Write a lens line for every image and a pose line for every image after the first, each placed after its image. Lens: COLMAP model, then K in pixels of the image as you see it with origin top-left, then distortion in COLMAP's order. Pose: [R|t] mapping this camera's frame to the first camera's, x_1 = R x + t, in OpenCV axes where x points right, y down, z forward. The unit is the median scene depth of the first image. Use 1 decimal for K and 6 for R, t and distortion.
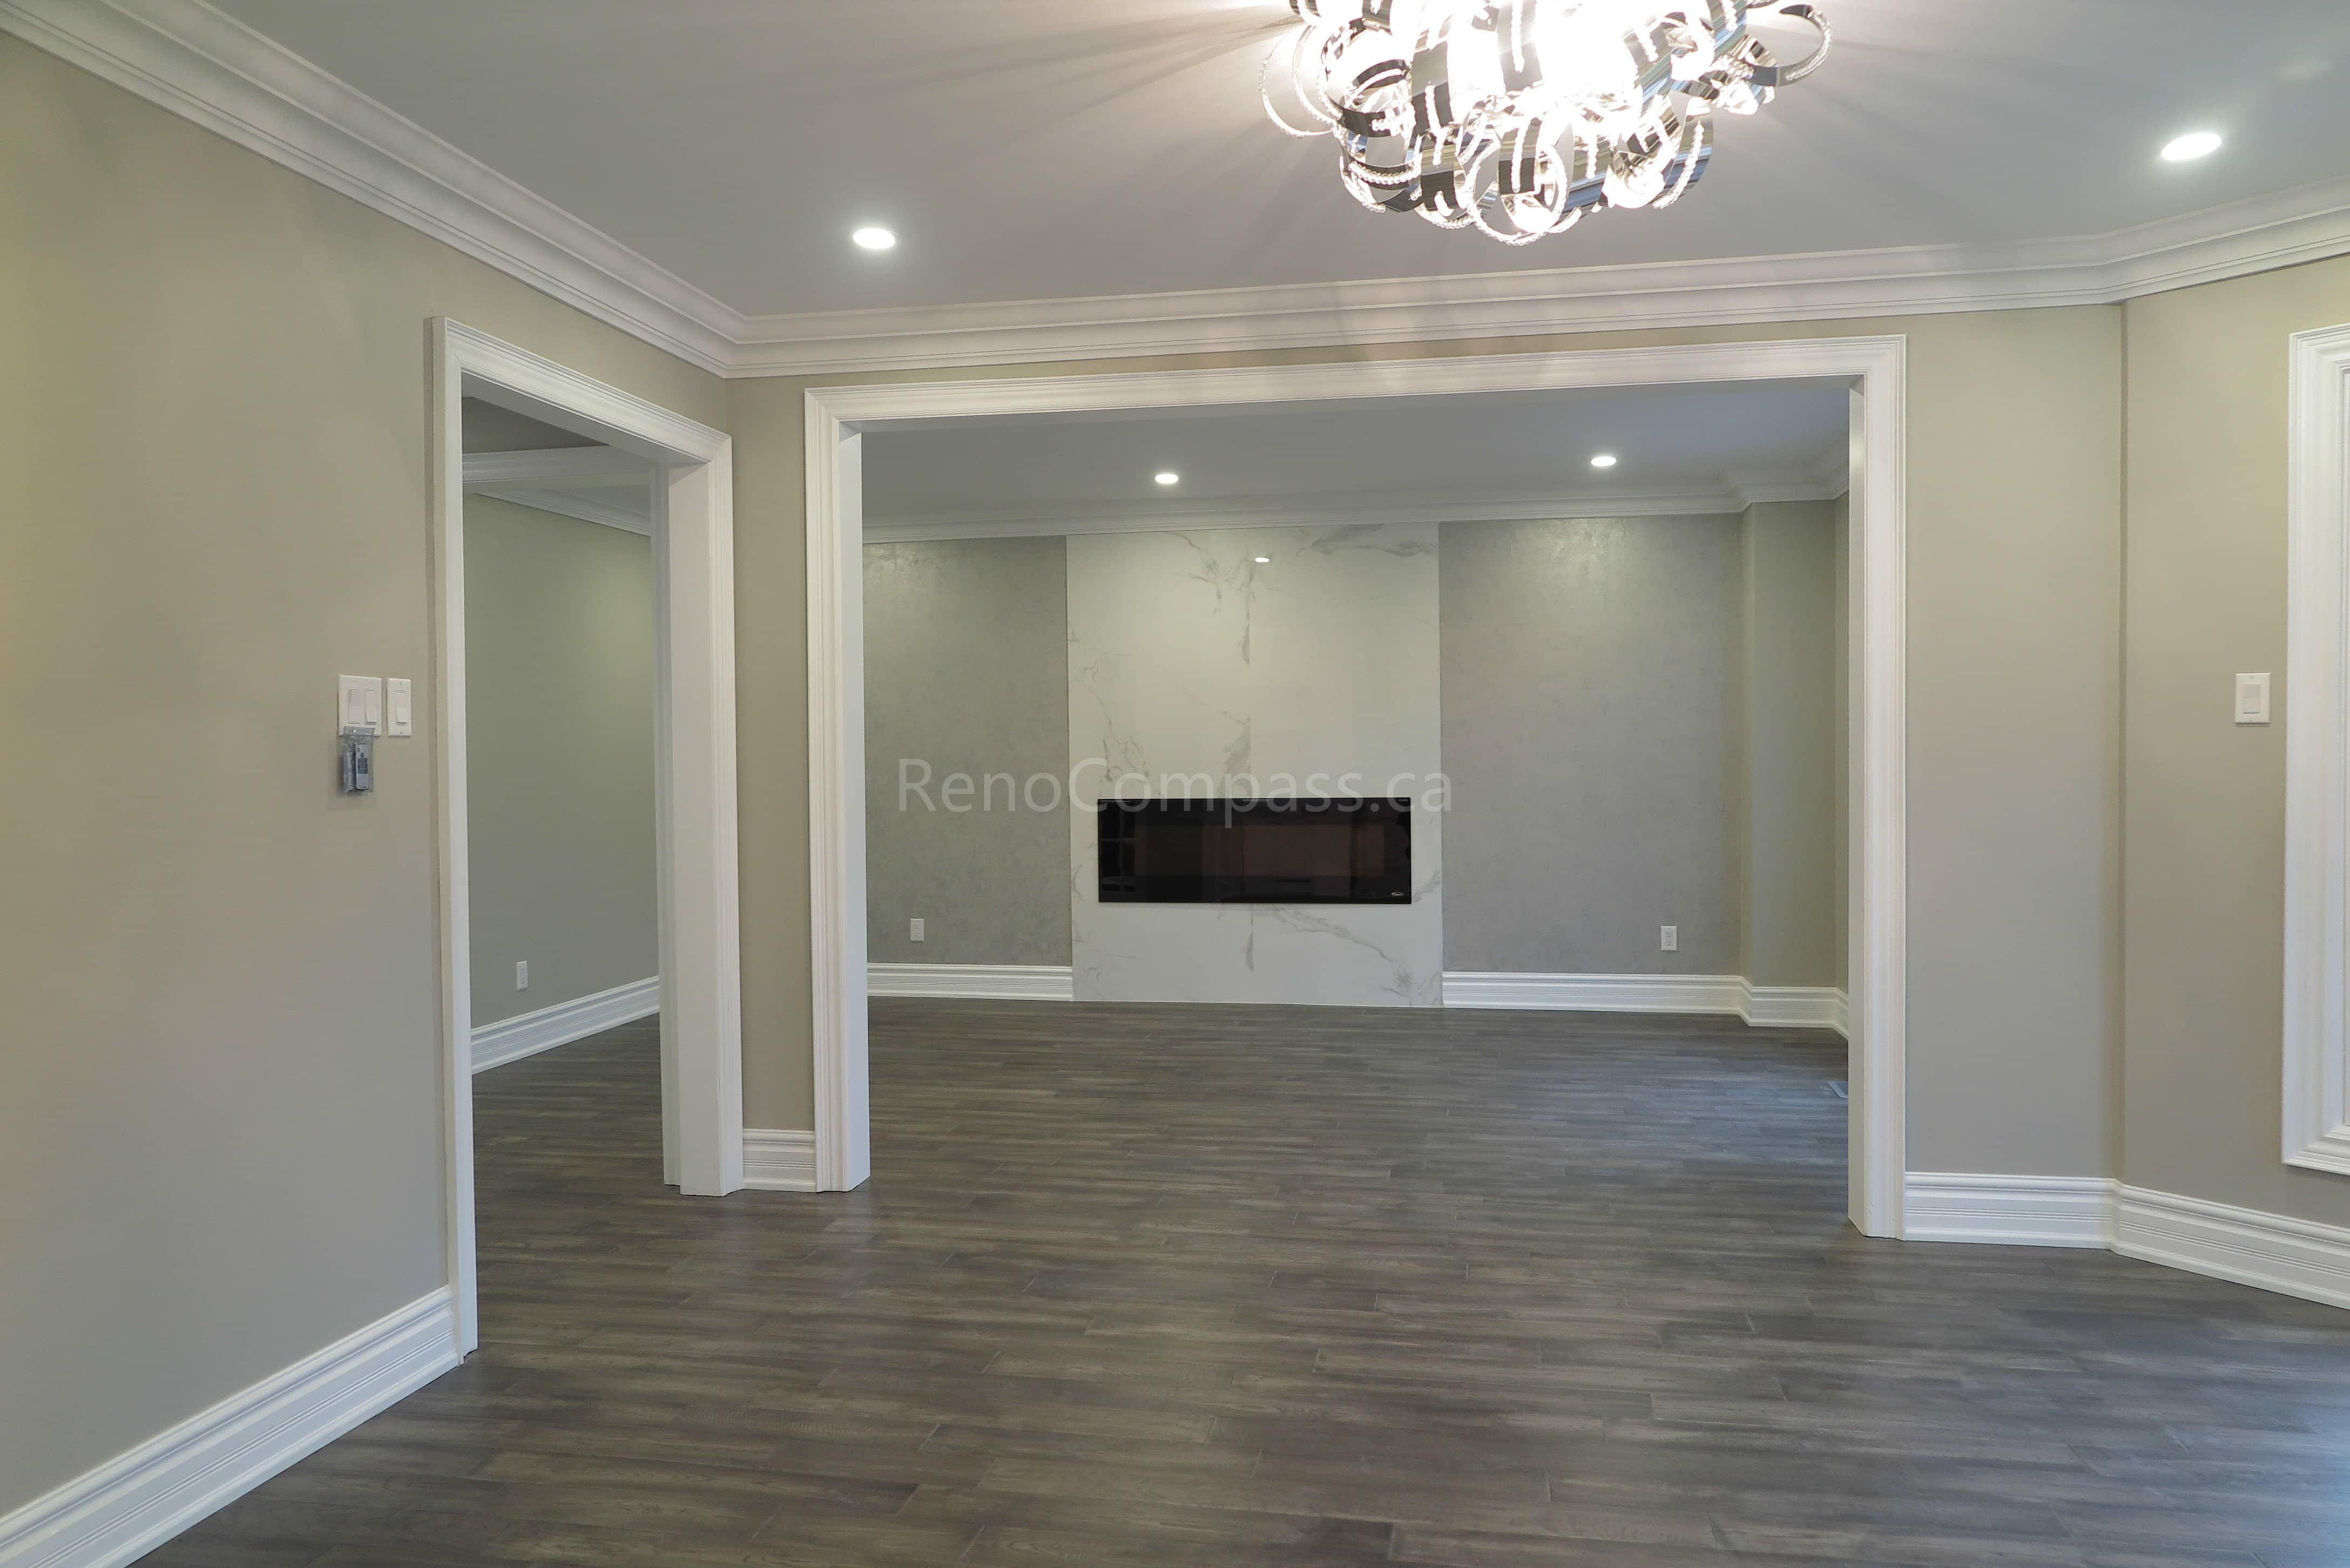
lens RADIAL K [[1644.0, 0, 1174.0], [0, 1644.0, 782.6], [0, 0, 1]] dist [0.010772, -0.012914]
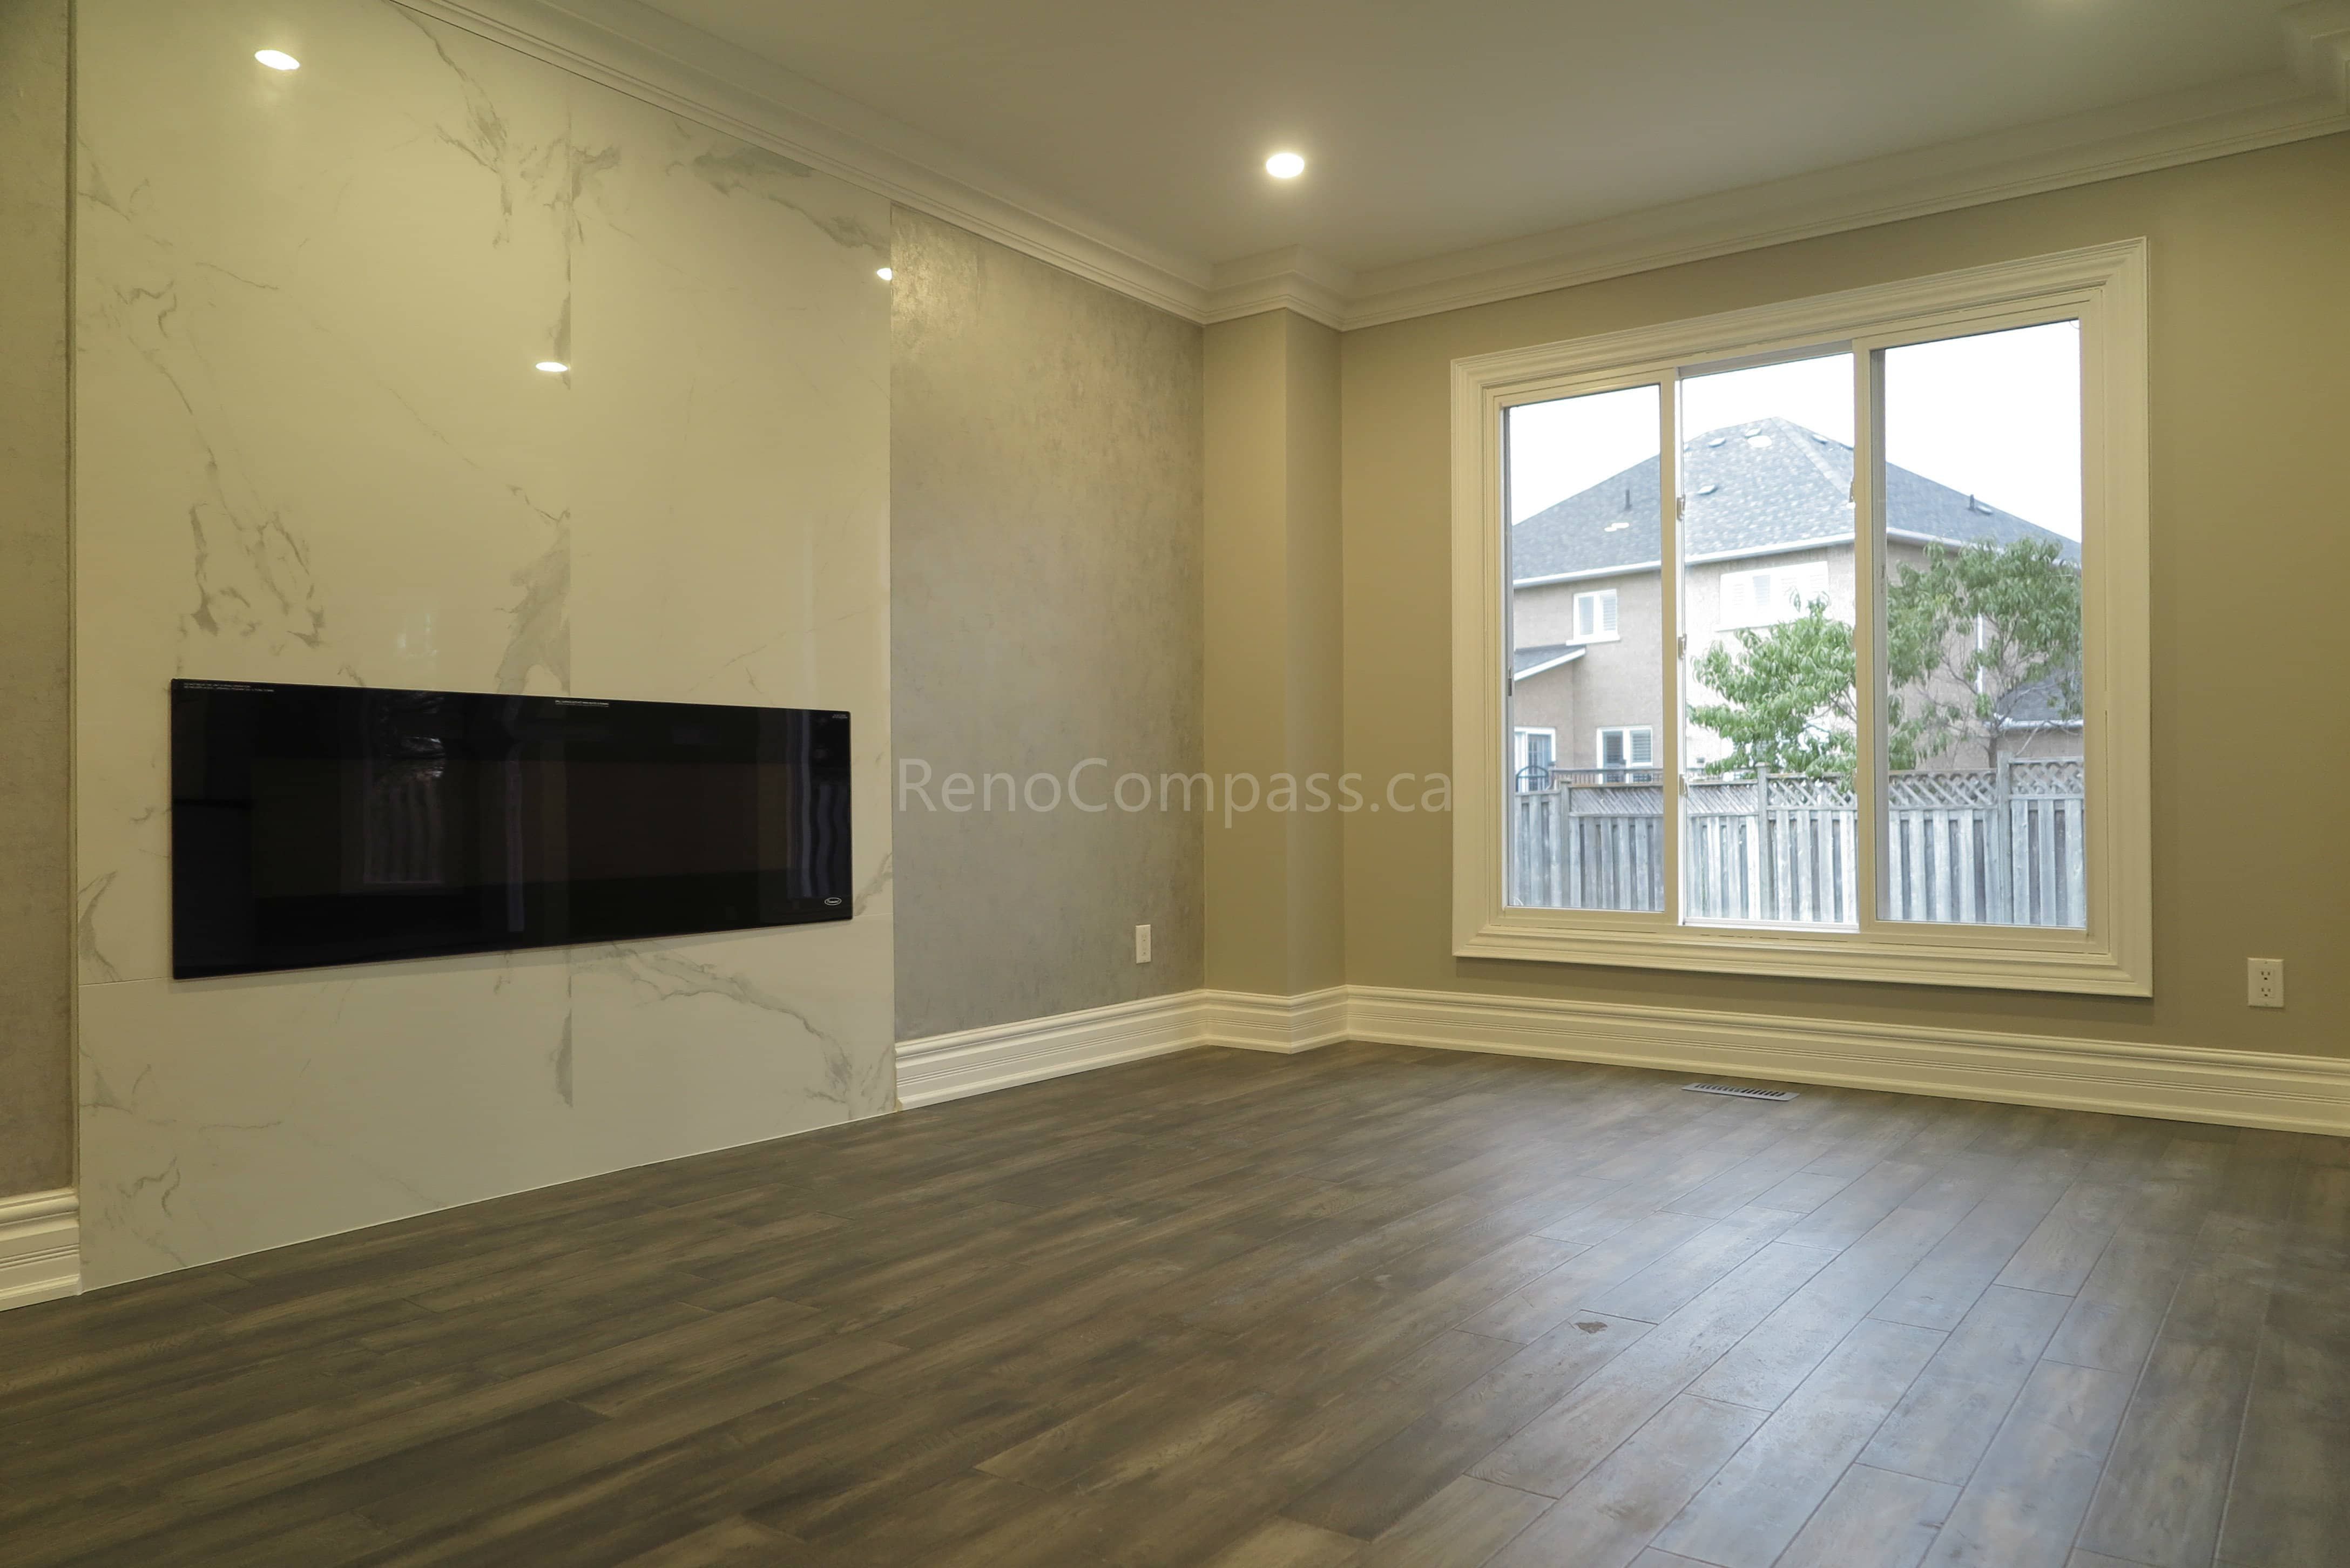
lens RADIAL K [[1644.0, 0, 1175.0], [0, 1644.0, 771.8], [0, 0, 1]] dist [0.010772, -0.012914]
pose [[0.421623, 0.020982, 0.906529, -0.279456], [0.022283, 0.999191, -0.033490, 0.047254], [-0.906497, 0.034320, 0.420814, 0.690617]]
